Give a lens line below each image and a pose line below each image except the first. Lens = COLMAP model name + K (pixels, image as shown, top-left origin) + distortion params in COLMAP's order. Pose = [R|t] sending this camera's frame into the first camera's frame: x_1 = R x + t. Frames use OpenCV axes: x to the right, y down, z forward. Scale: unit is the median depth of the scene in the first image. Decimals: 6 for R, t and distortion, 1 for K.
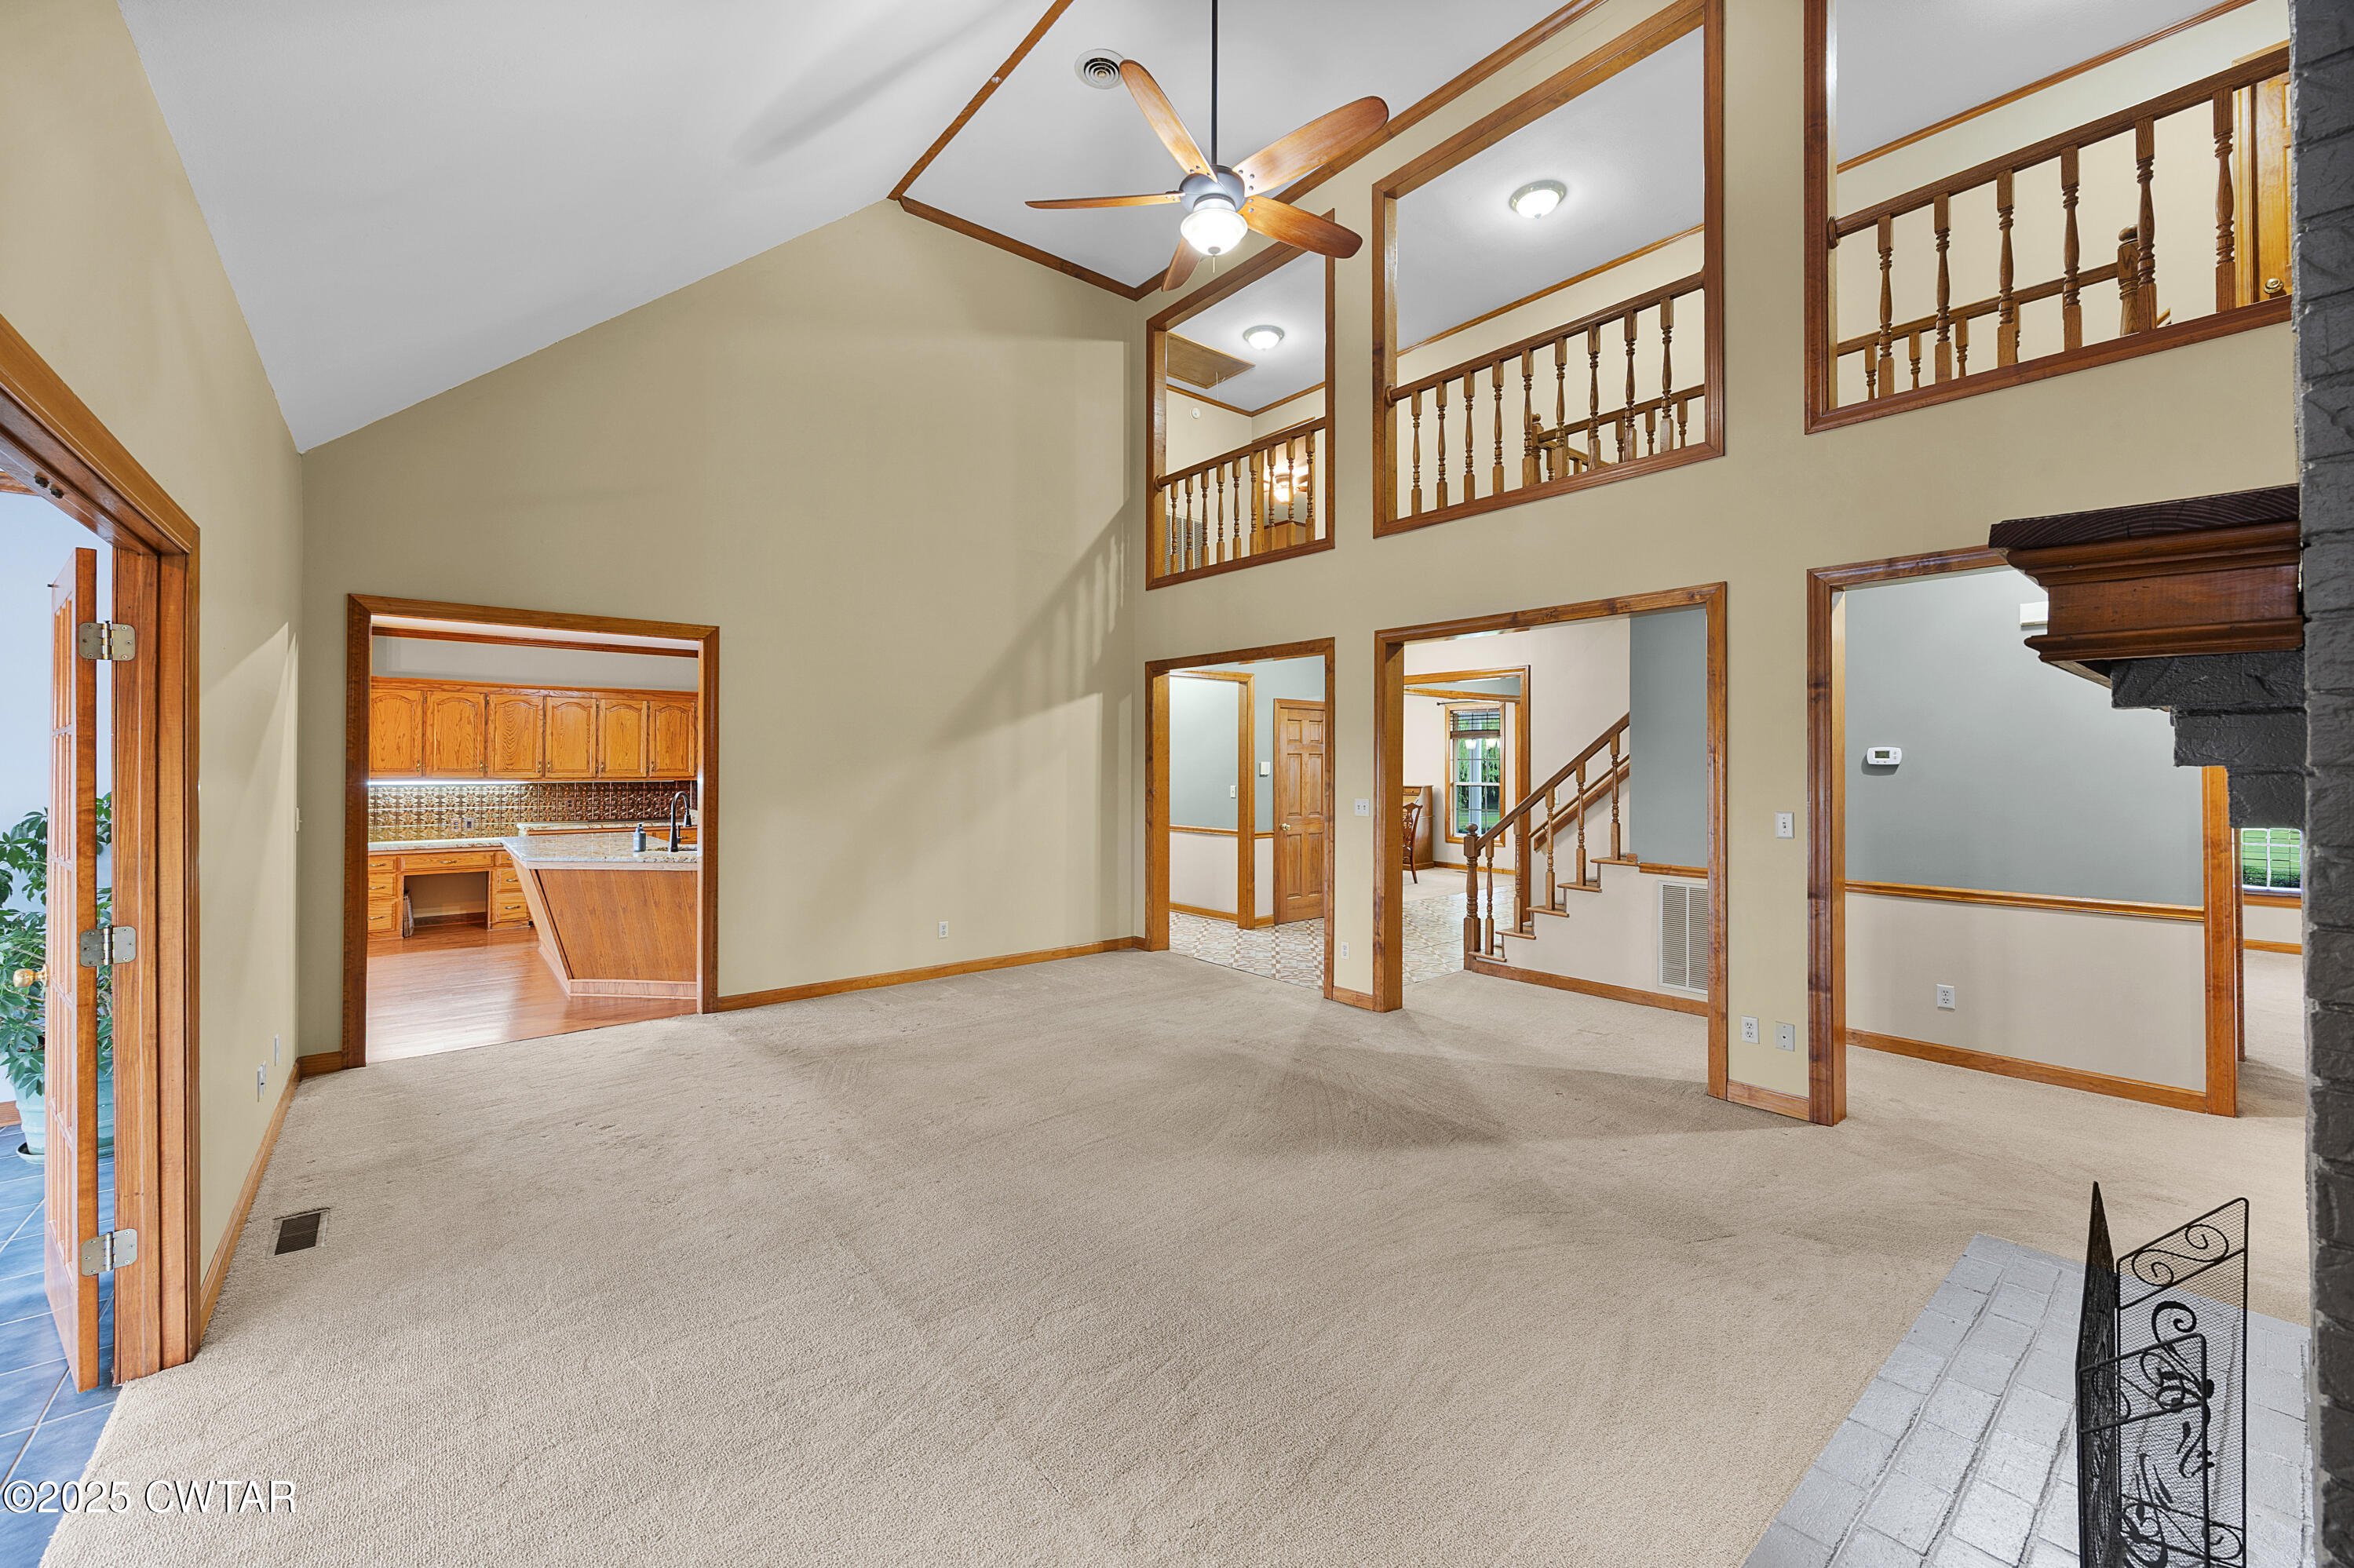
lens RADIAL K [[924.8, 0, 1183.9], [0, 924.8, 764.3], [0, 0, 1]] dist [-0.002263, 0.000115]
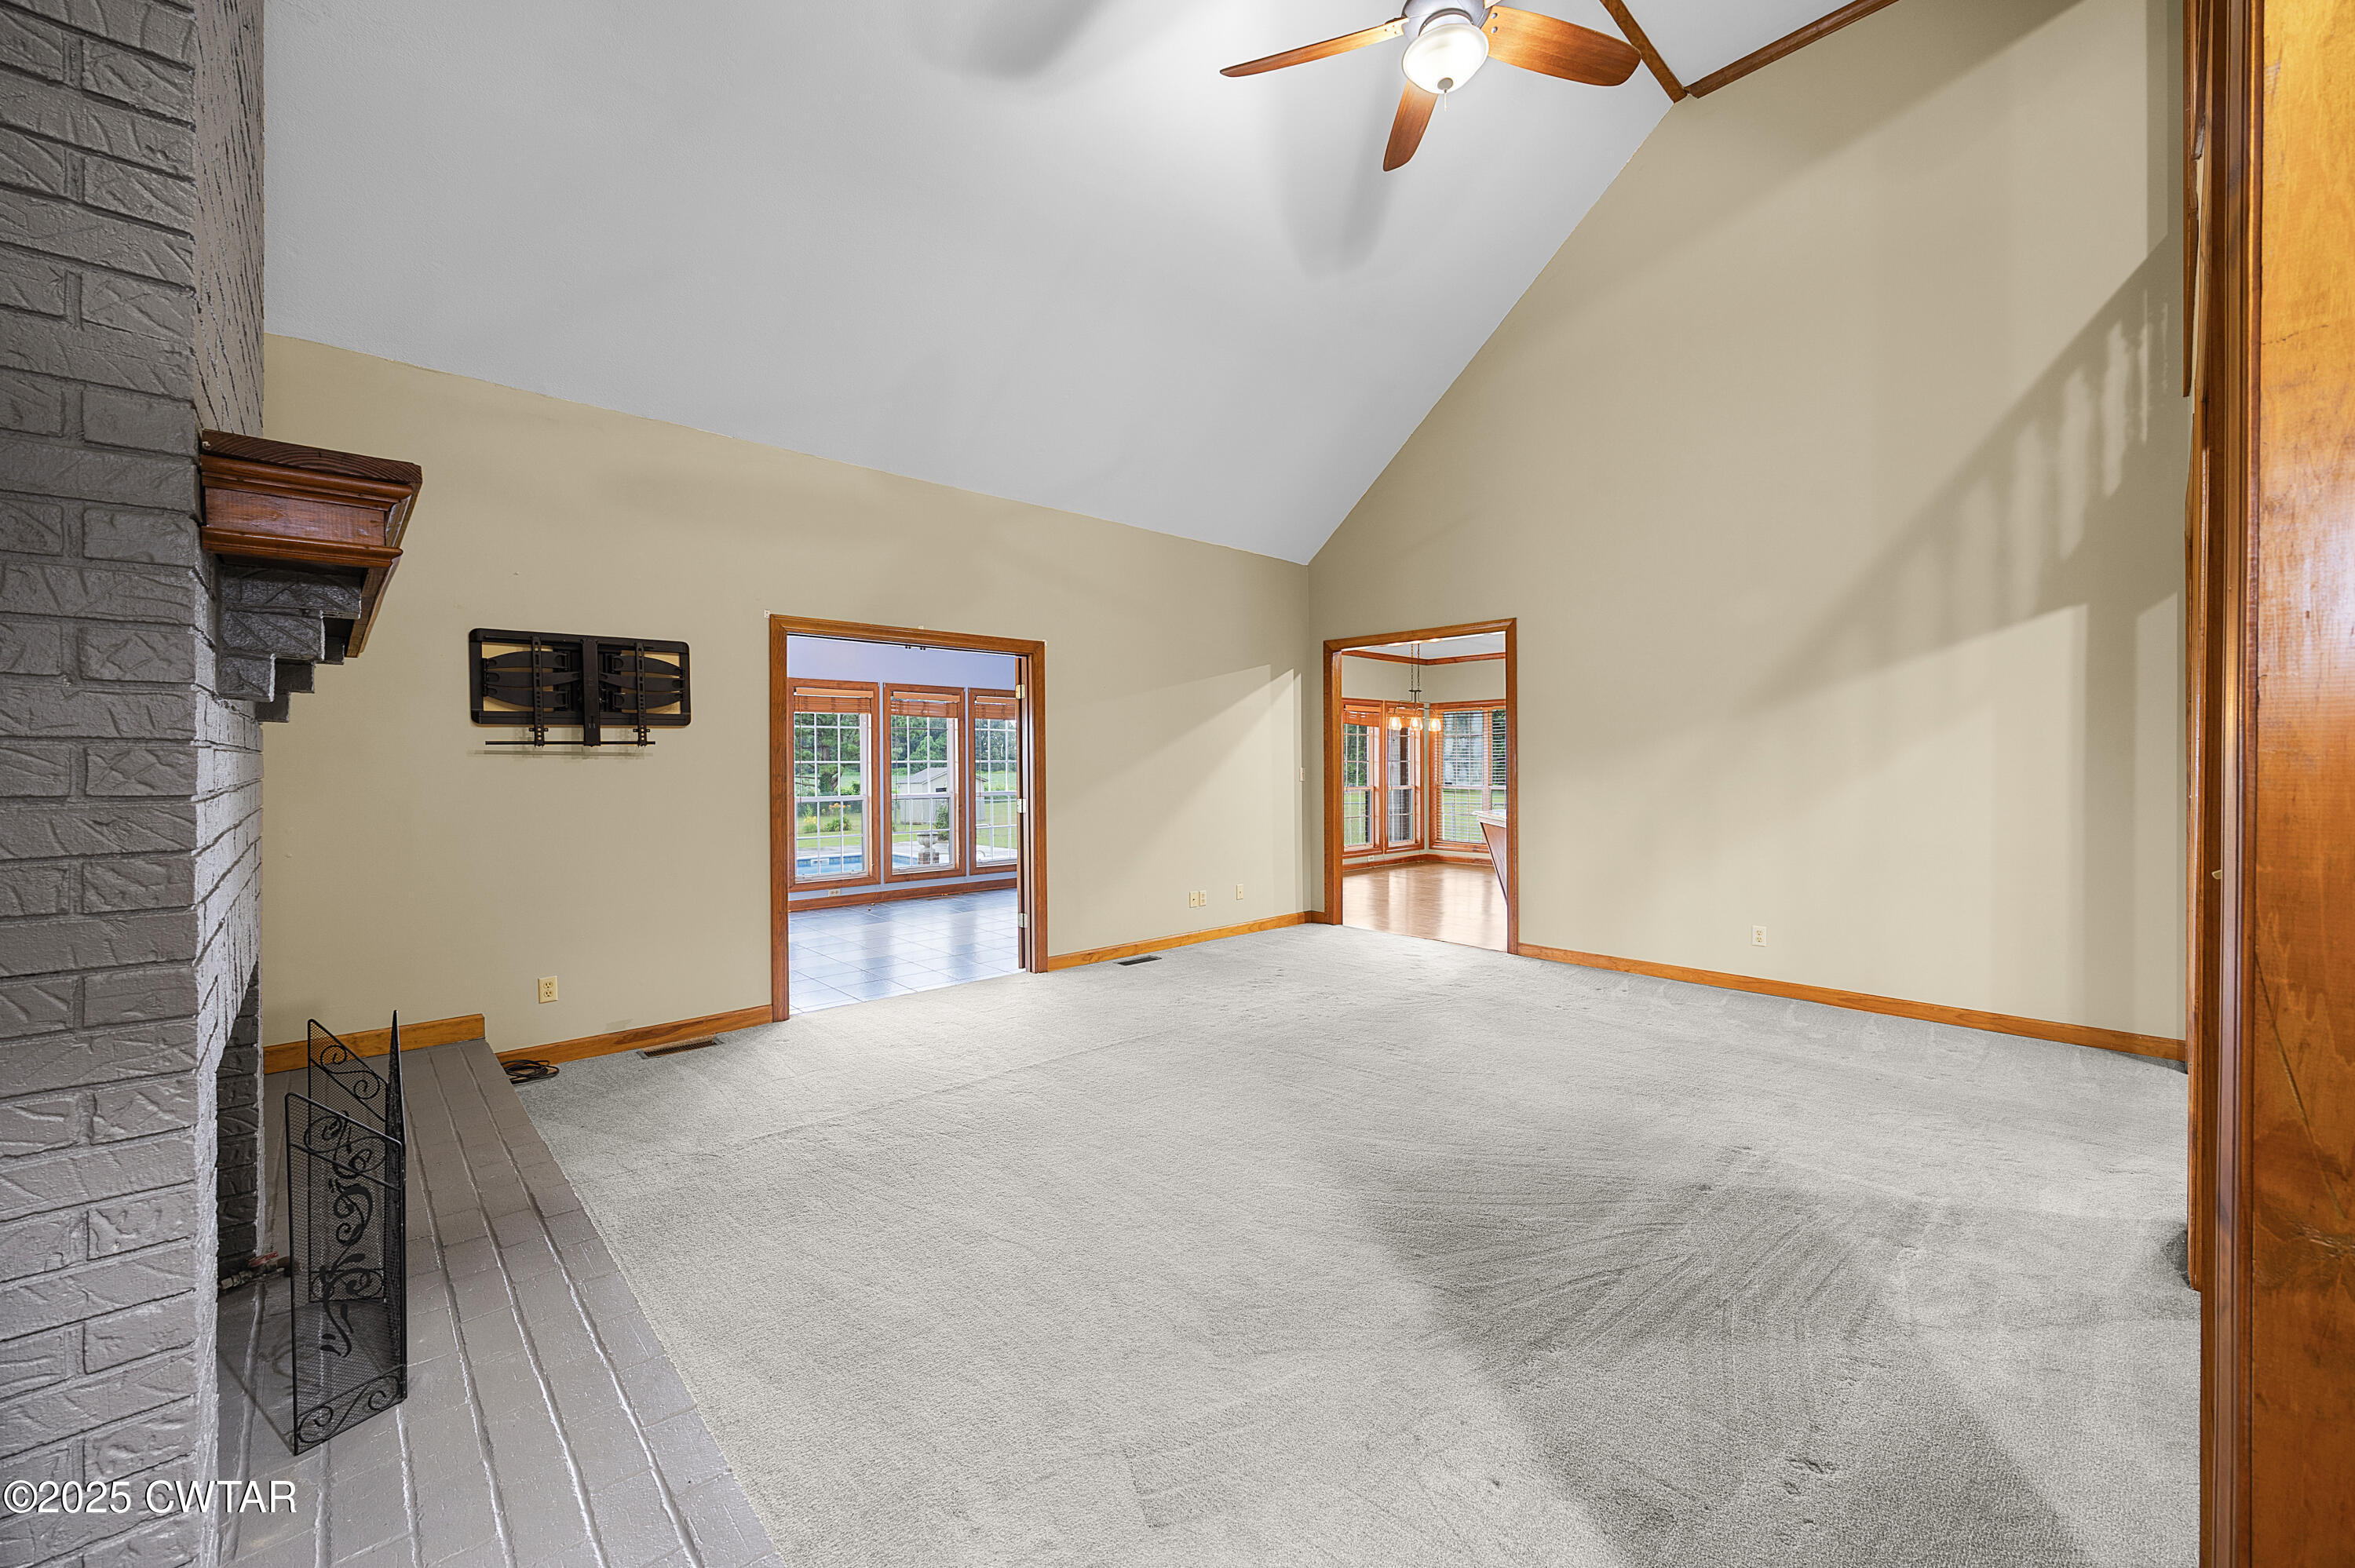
lens RADIAL K [[912.9, 0, 1183.0], [0, 912.9, 783.9], [0, 0, 1]] dist [-0.000509, 0.000298]
pose [[0.047424, 0.022371, -0.998624, 0.436314], [0.012788, 0.999654, 0.023002, 0.015017], [0.998793, -0.013862, 0.047122, 0.374054]]
